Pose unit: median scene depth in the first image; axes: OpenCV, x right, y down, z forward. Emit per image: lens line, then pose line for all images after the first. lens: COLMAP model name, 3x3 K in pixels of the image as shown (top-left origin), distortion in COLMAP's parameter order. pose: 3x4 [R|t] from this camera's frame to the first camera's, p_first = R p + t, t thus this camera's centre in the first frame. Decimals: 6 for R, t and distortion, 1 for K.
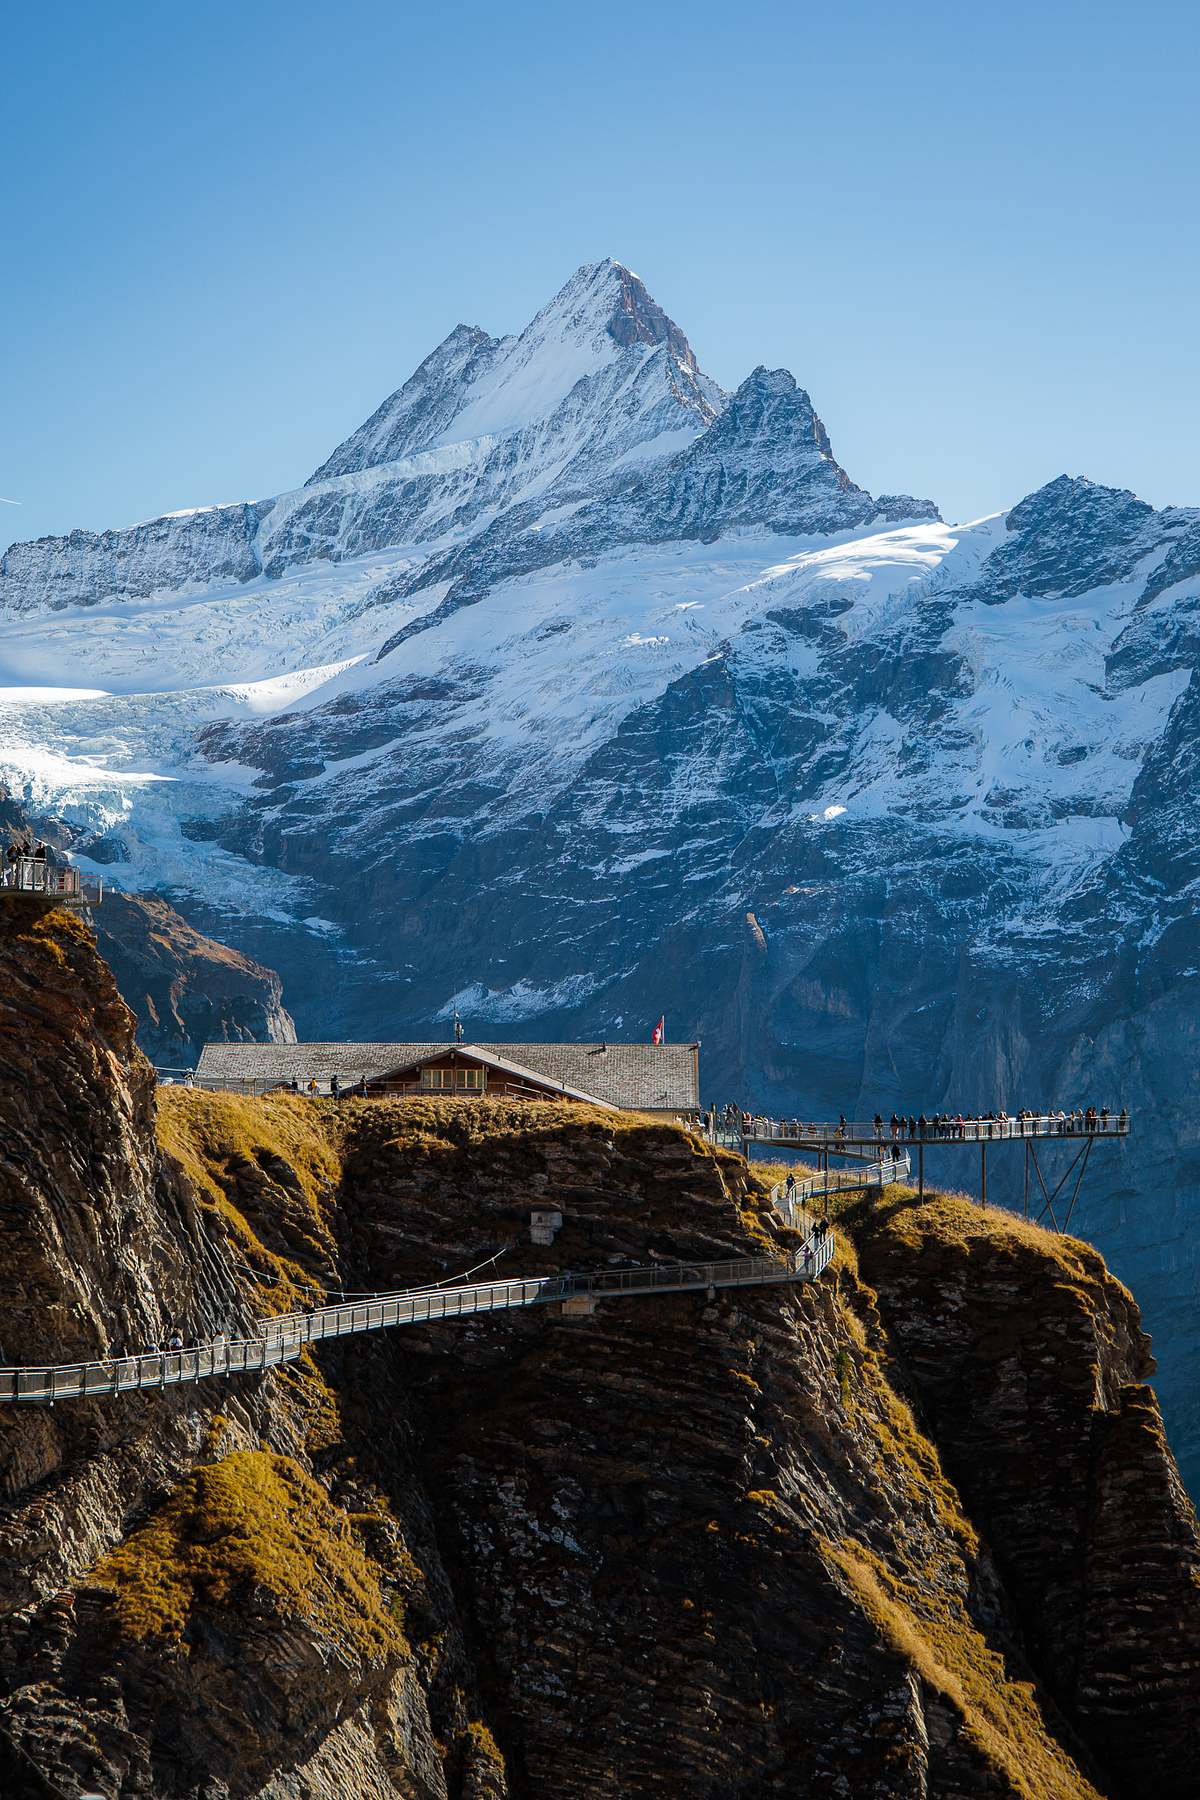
lens RADIAL K [[3527.5, 0, 618.6], [0, 3527.5, 891.7], [0, 0, 1]] dist [0.205239, 0.000000]
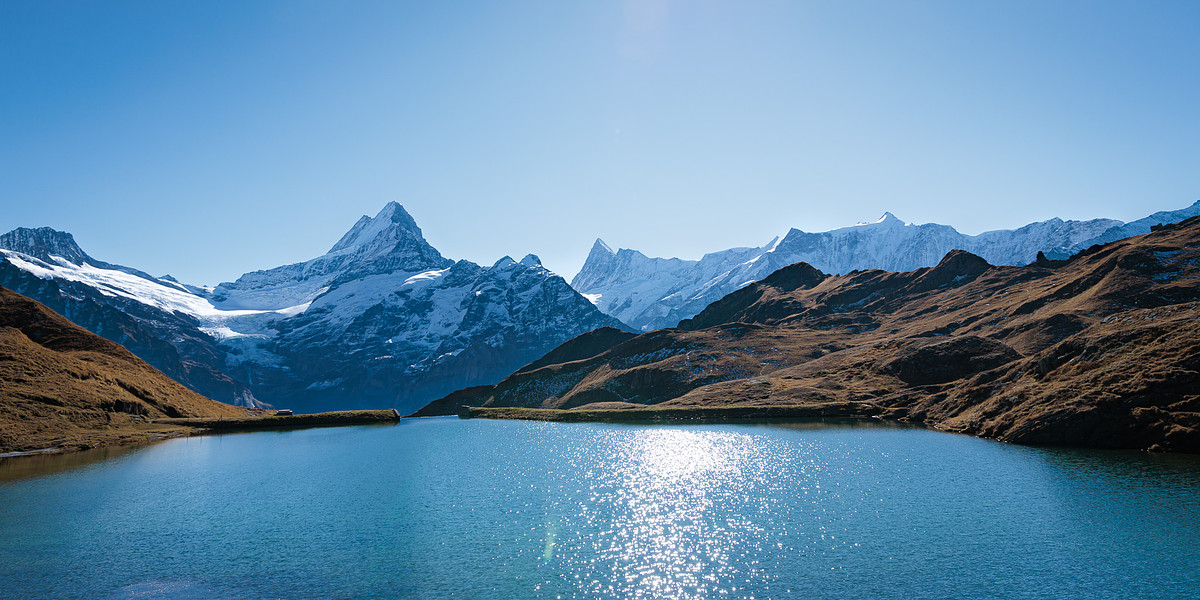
lens RADIAL K [[969.9, 0, 591.1], [0, 969.9, 209.2], [0, 0, 1]] dist [-0.004485, -0.012717]
pose [[0.995298, -0.020342, 0.094697, 0.173524], [0.032577, 0.991044, -0.129502, -0.016956], [-0.091215, 0.131978, 0.987047, -0.225644]]
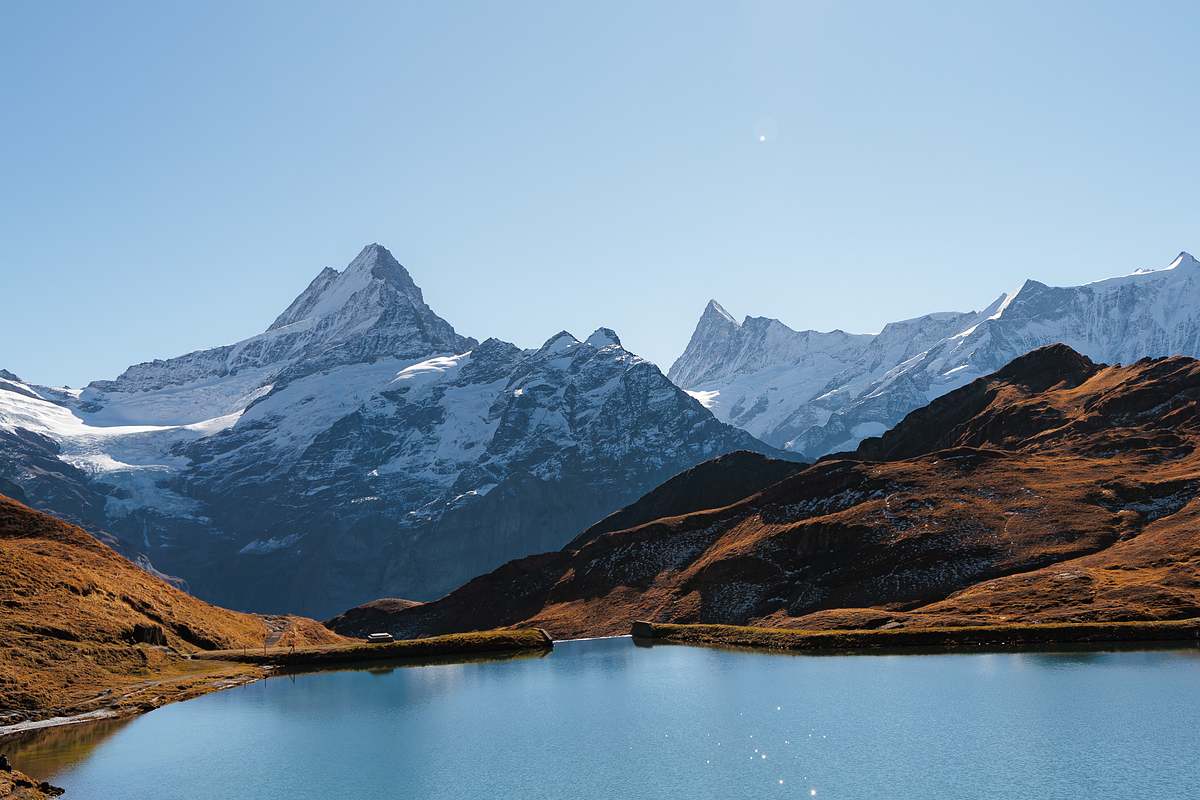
lens RADIAL K [[1589.3, 0, 724.0], [0, 1589.3, 327.9], [0, 0, 1]] dist [0.006813, 0.000000]
pose [[0.993356, -0.037434, 0.108819, 0.172062], [0.046431, 0.995603, -0.081360, -0.017604], [-0.105295, 0.085873, 0.990726, -0.226976]]
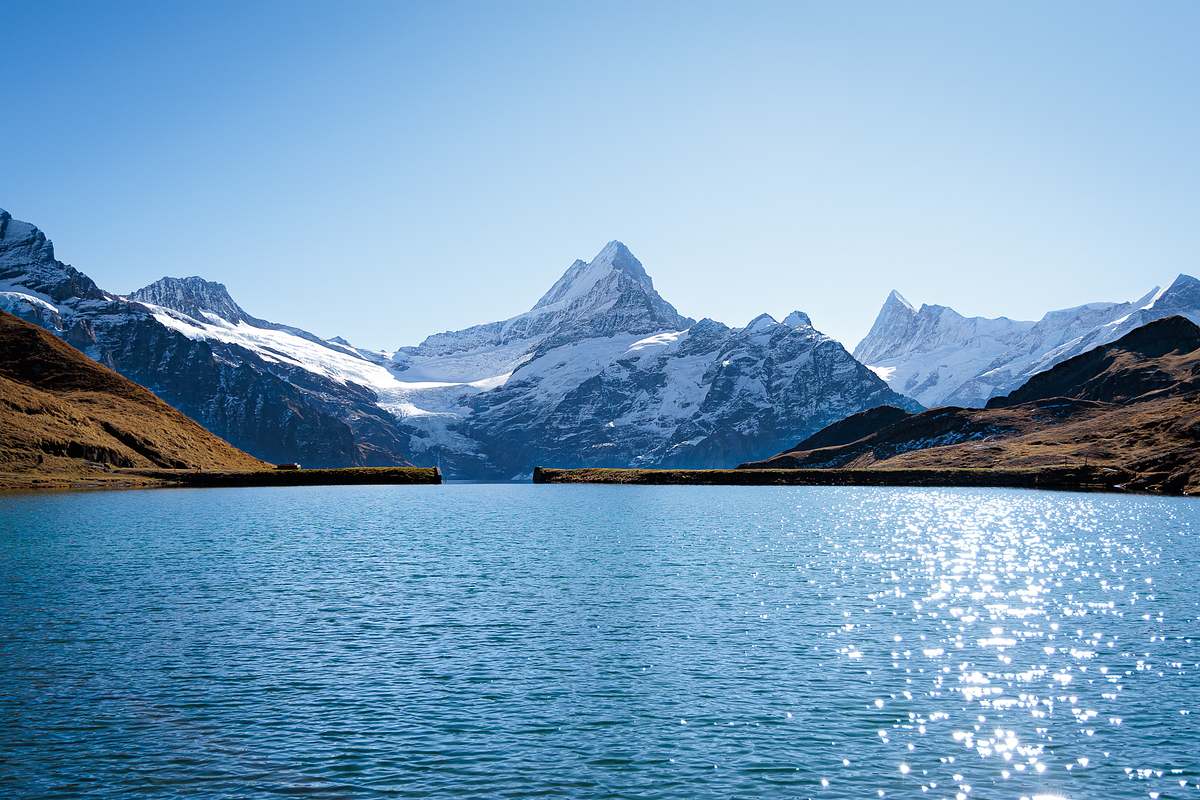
lens RADIAL K [[1296.6, 0, 591.5], [0, 1296.6, 453.5], [0, 0, 1]] dist [-0.007105, 0.000000]
pose [[0.991723, -0.008757, -0.128095, 0.175352], [0.011455, 0.999728, 0.020340, -0.016358], [0.127882, -0.021639, 0.991553, -0.224135]]
